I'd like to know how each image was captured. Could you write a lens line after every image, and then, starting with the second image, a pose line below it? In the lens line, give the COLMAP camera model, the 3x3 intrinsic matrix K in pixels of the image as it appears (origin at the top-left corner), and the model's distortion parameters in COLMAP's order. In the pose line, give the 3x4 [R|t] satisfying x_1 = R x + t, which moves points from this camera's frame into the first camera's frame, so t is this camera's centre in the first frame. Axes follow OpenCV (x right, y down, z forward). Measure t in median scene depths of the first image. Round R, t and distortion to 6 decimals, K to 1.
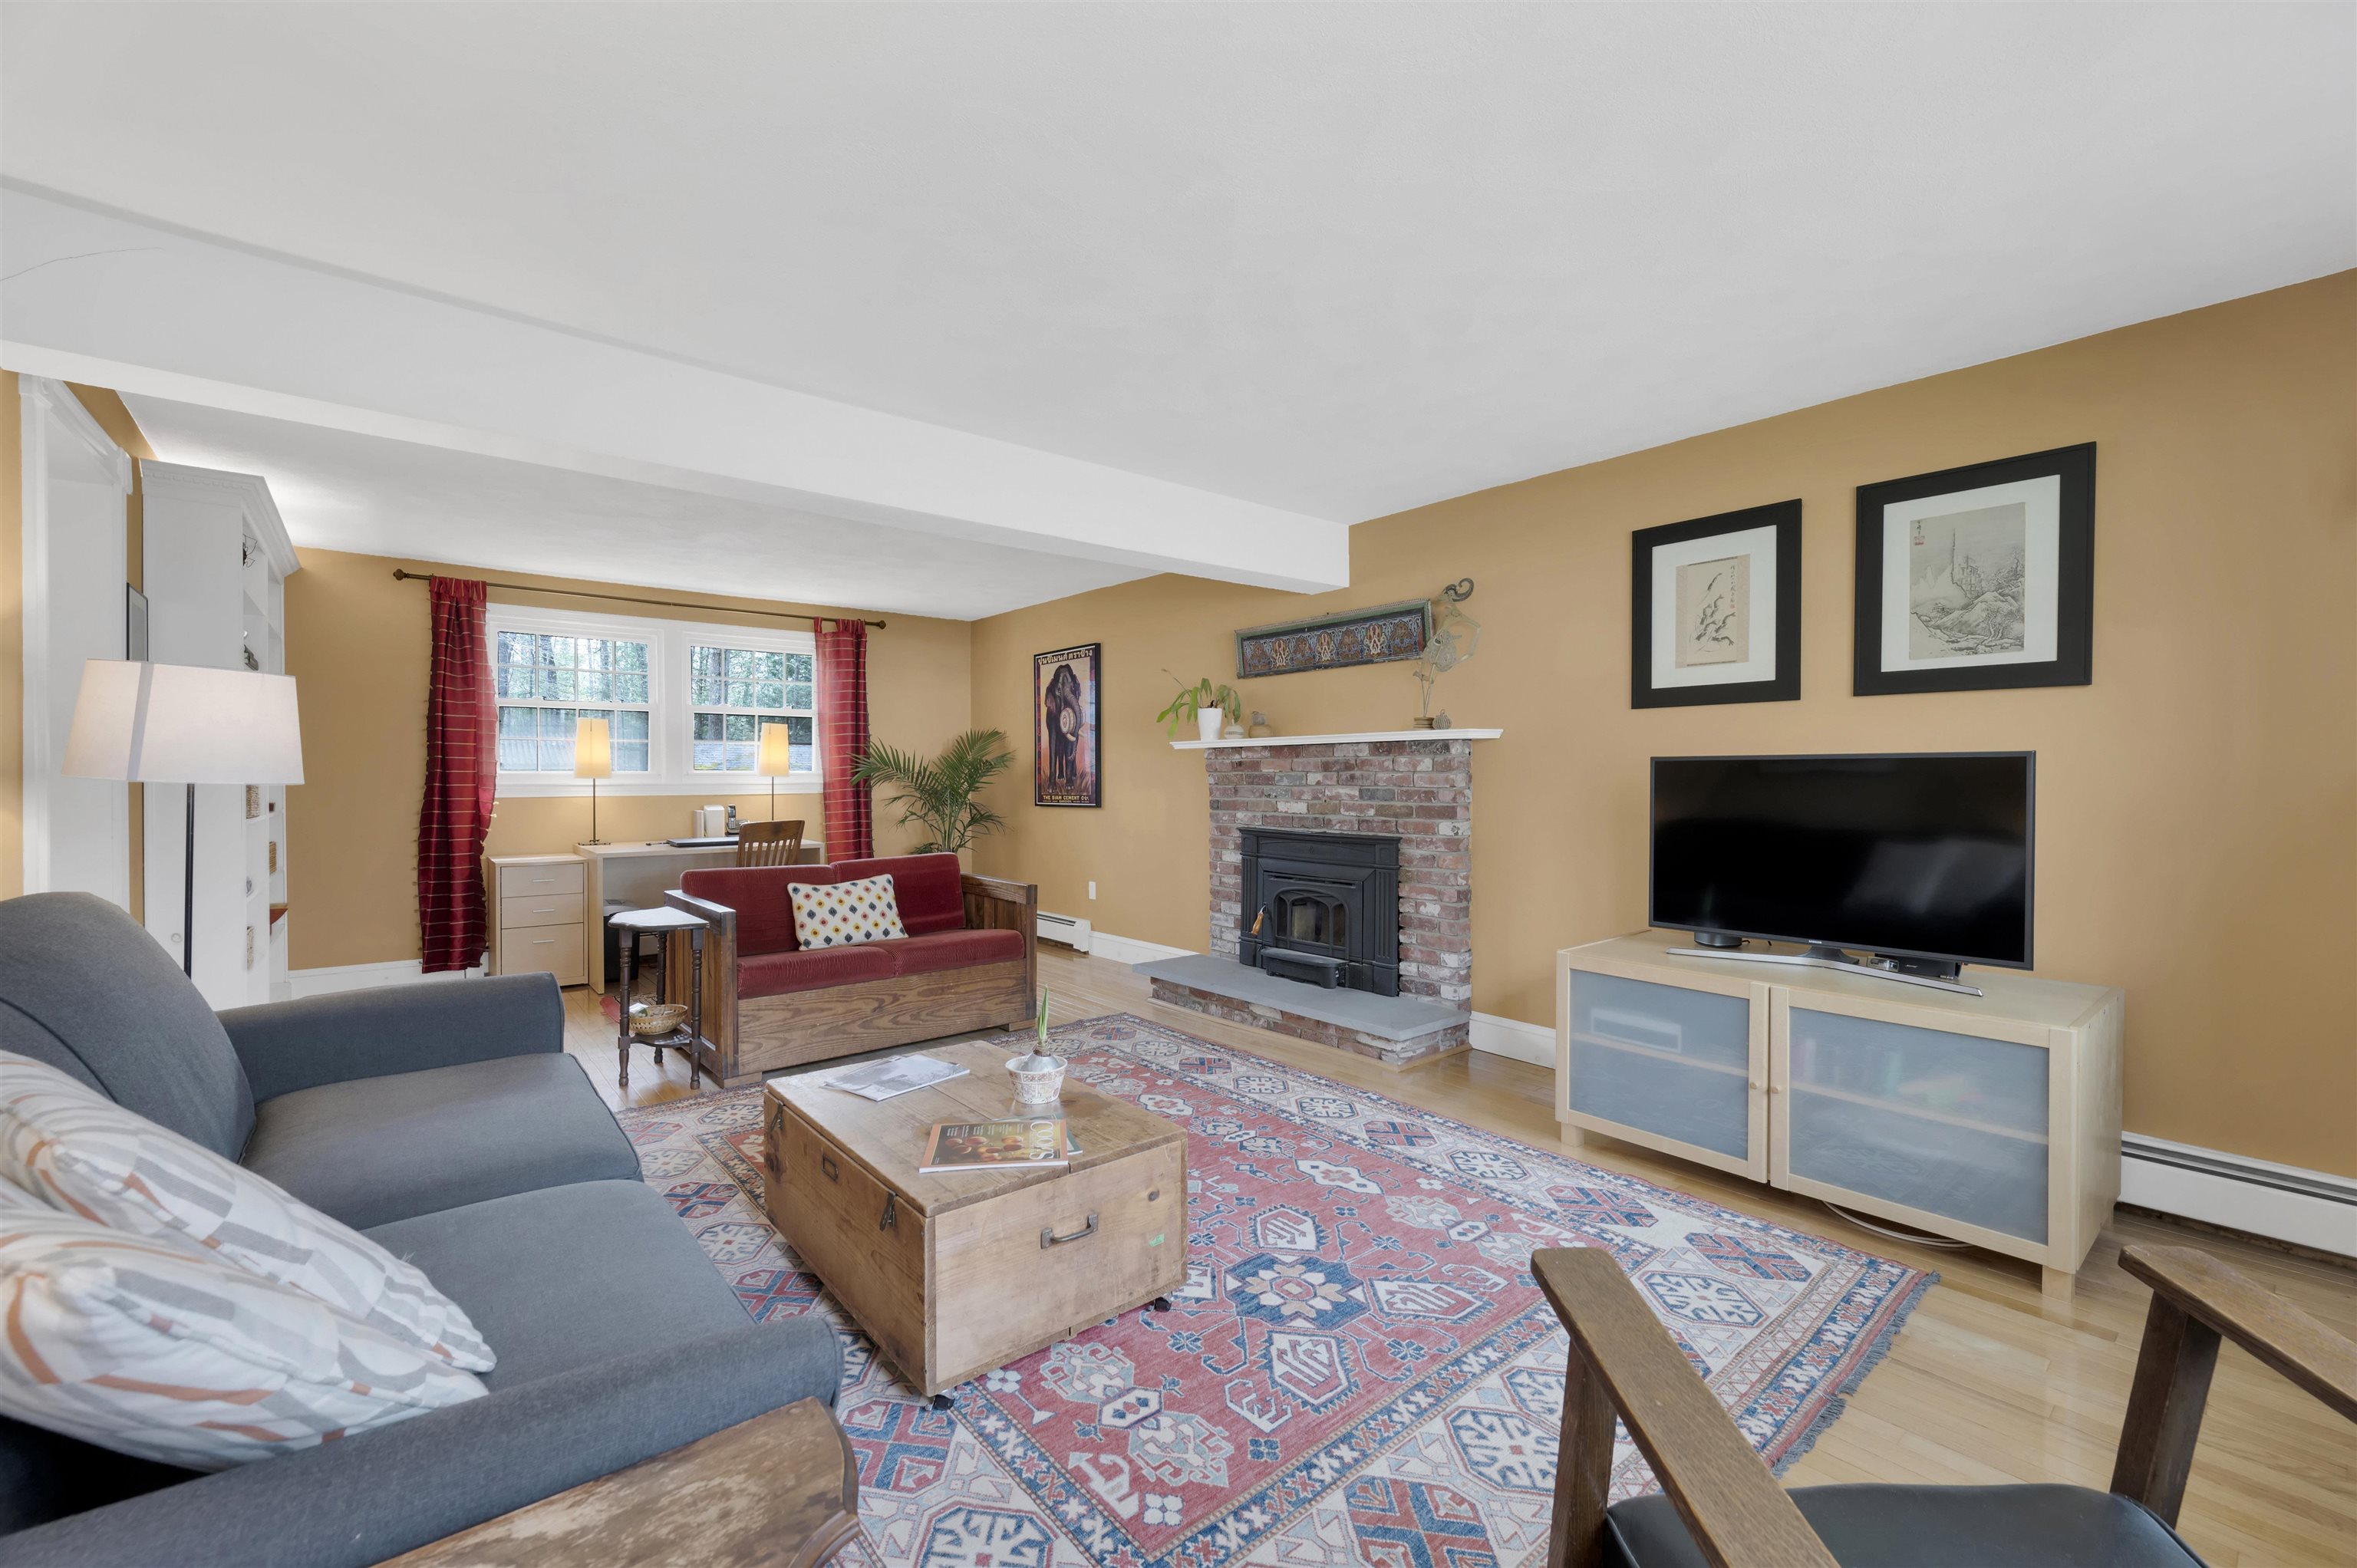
lens RADIAL K [[958.8, 0, 1175.1], [0, 958.8, 776.2], [0, 0, 1]] dist [0.000808, 0.000028]
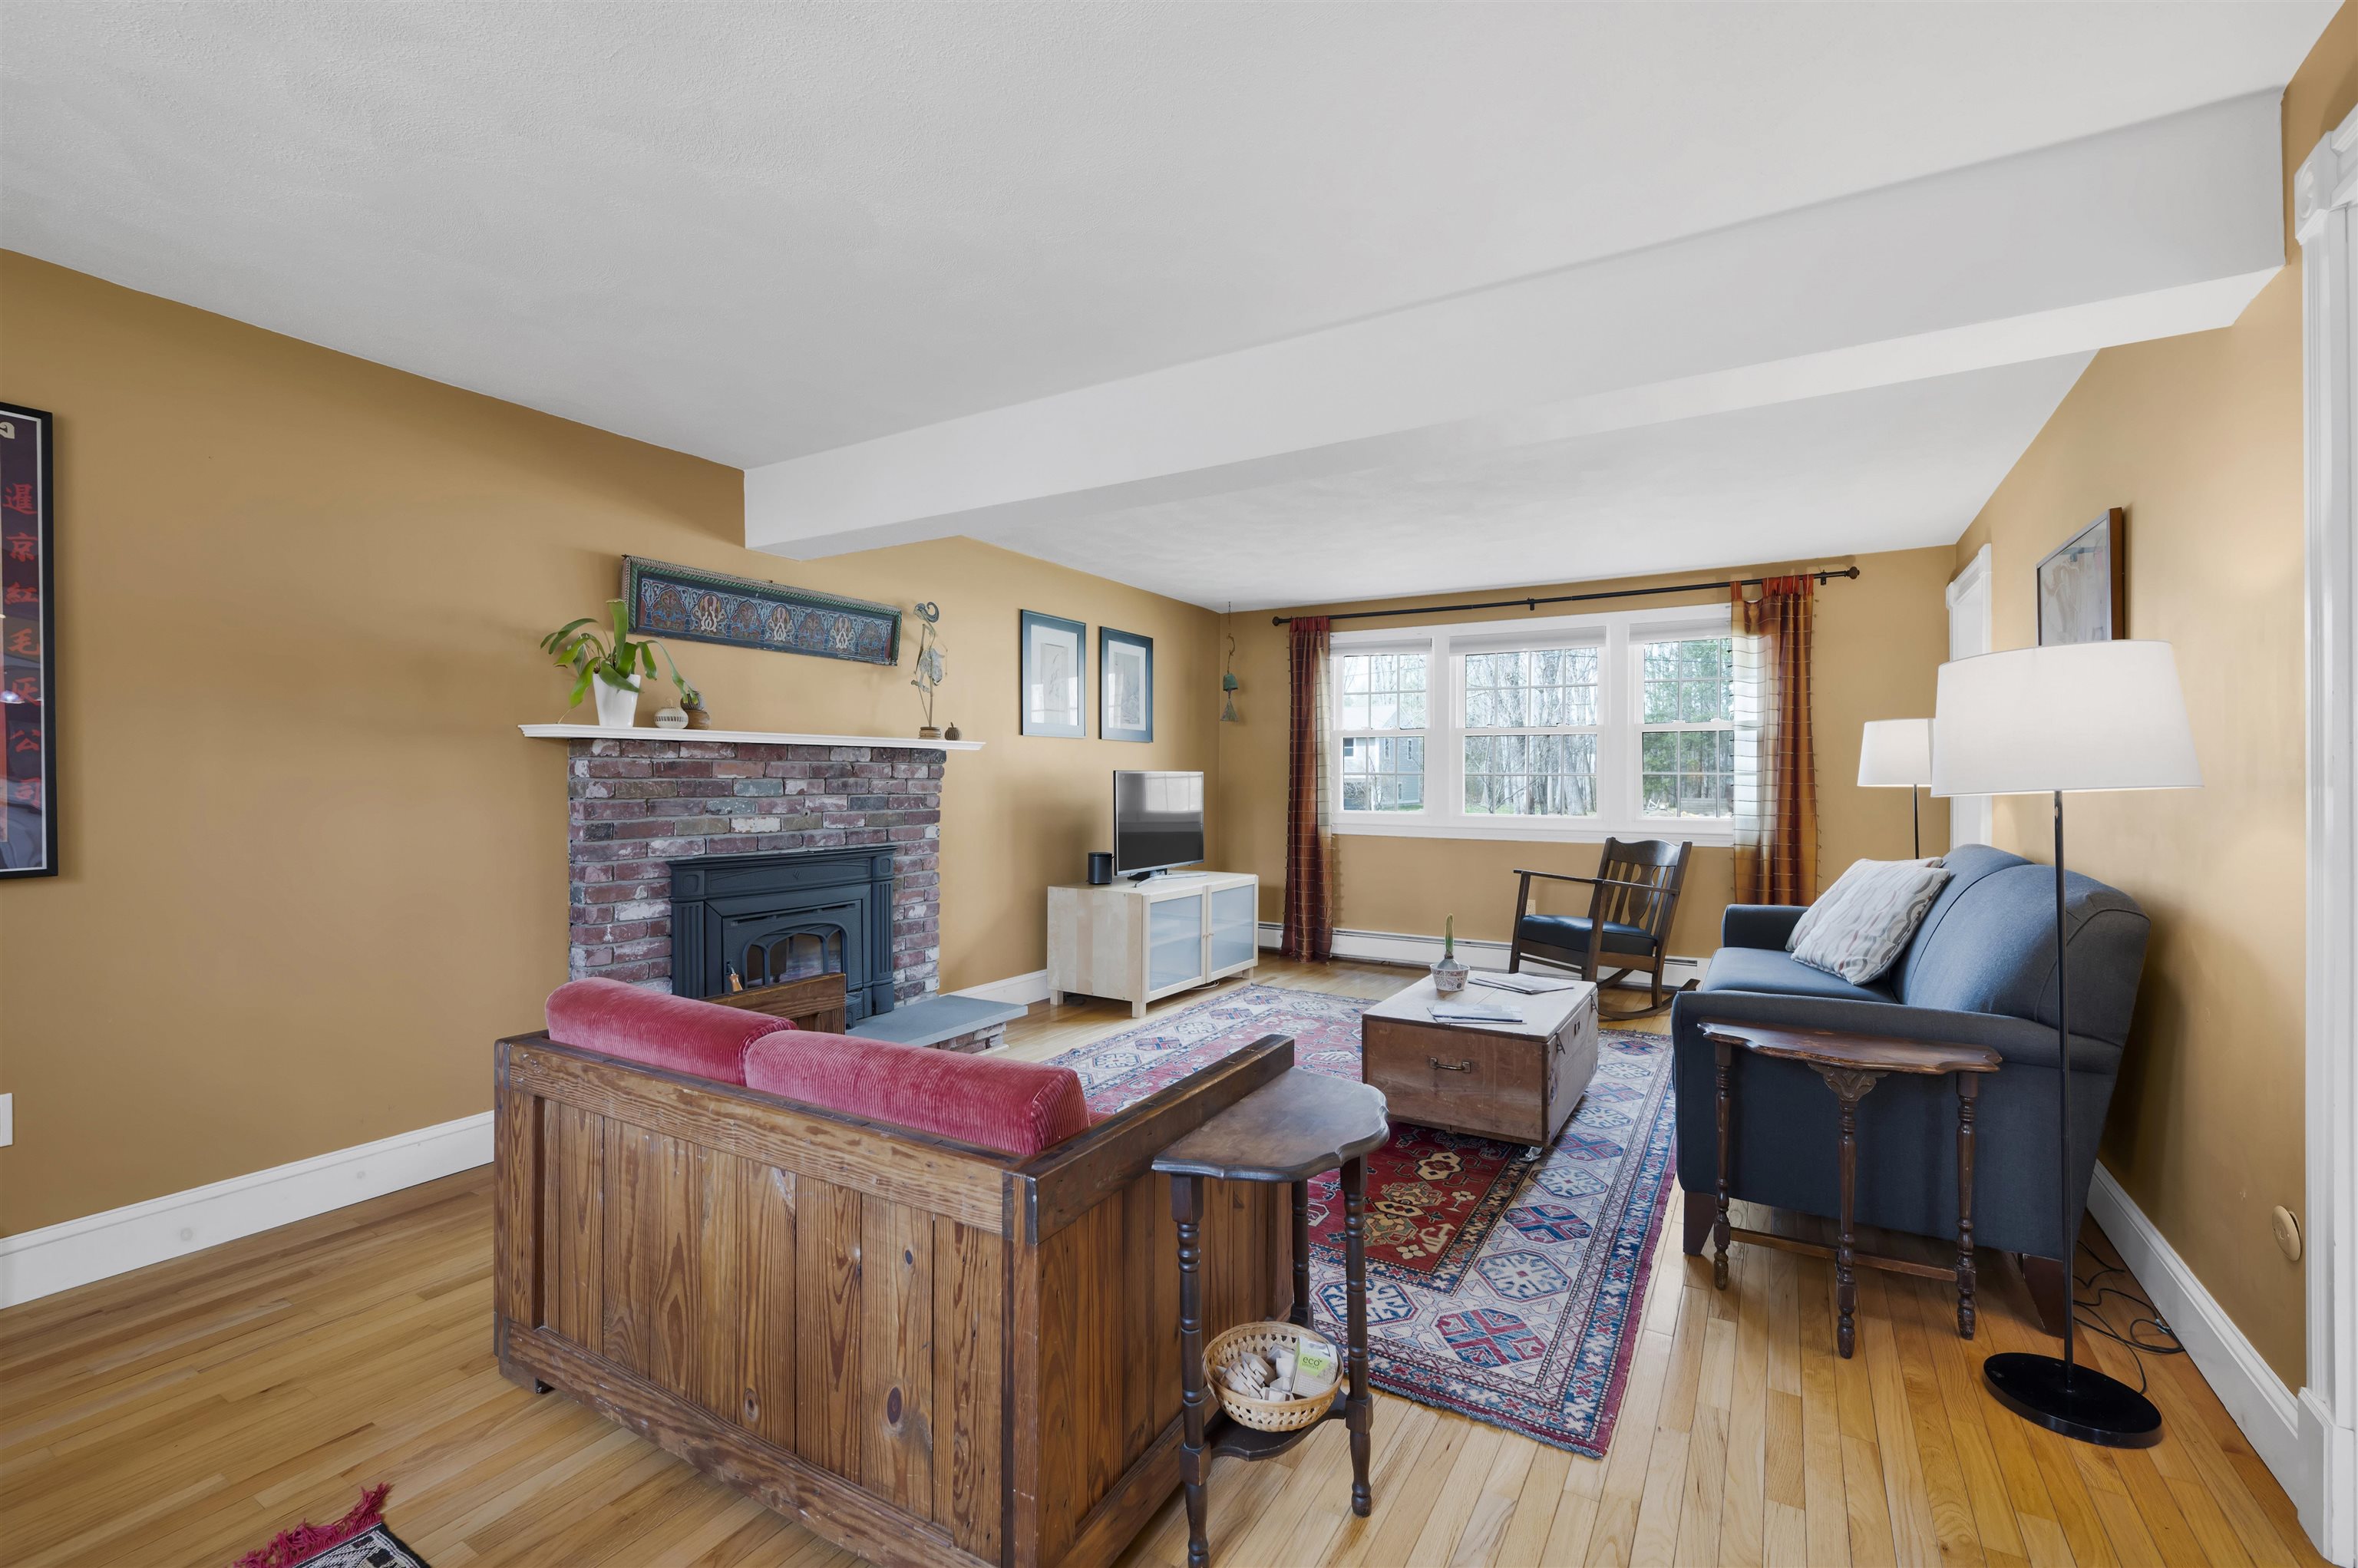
lens RADIAL K [[1012.6, 0, 1200.0], [0, 1012.6, 775.5], [0, 0, 1]] dist [-0.003107, -0.000240]
pose [[-0.345802, 0.004505, 0.938297, -0.828699], [0.001188, 0.999990, -0.004364, -0.003299], [-0.938307, -0.000395, -0.345804, 1.041221]]
